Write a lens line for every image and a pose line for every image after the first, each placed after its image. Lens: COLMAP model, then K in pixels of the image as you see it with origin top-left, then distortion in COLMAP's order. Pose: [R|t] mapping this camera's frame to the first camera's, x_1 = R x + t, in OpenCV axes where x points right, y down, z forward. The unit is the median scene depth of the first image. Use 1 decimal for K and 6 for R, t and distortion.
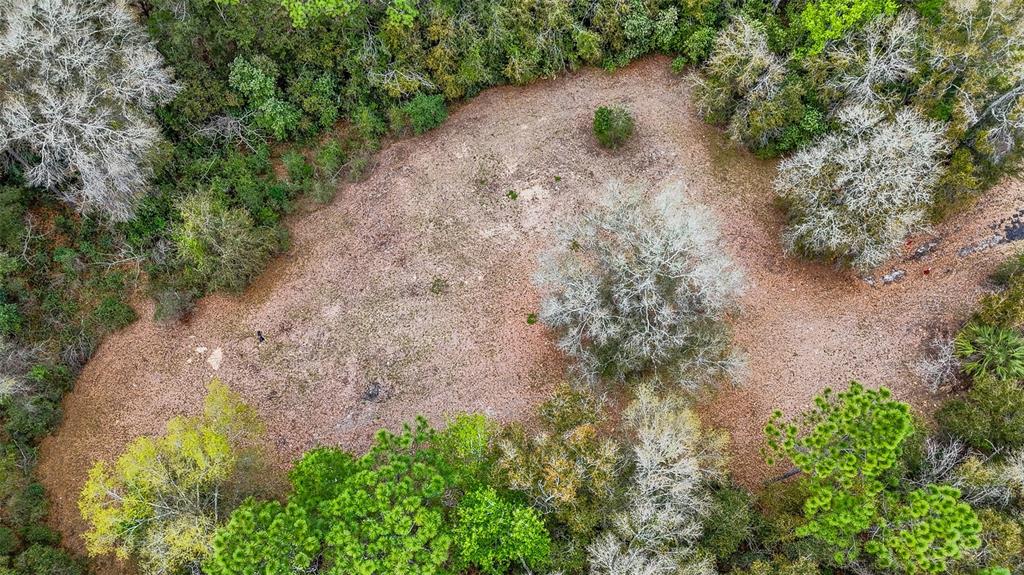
lens RADIAL K [[764.4, 0, 512.5], [0, 764.4, 279.4], [0, 0, 1]] dist [0.047702, -0.044136]
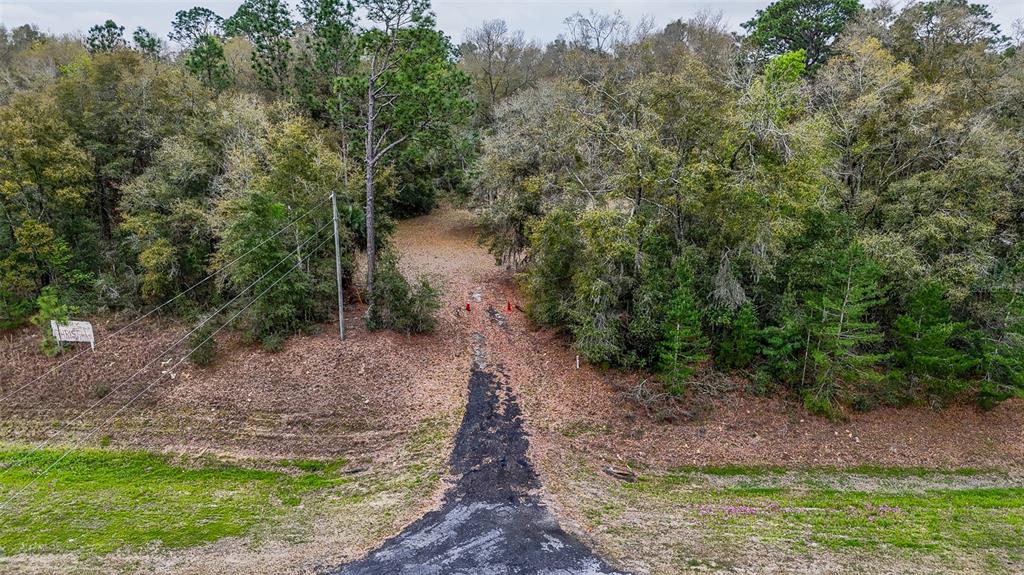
lens RADIAL K [[764.4, 0, 512.7], [0, 764.4, 289.9], [0, 0, 1]] dist [0.047702, -0.044136]
pose [[-0.296208, 0.264154, -0.917869, 1.251131], [-0.869883, 0.322231, 0.373457, -0.355725], [0.394416, 0.909060, 0.134336, 0.890986]]
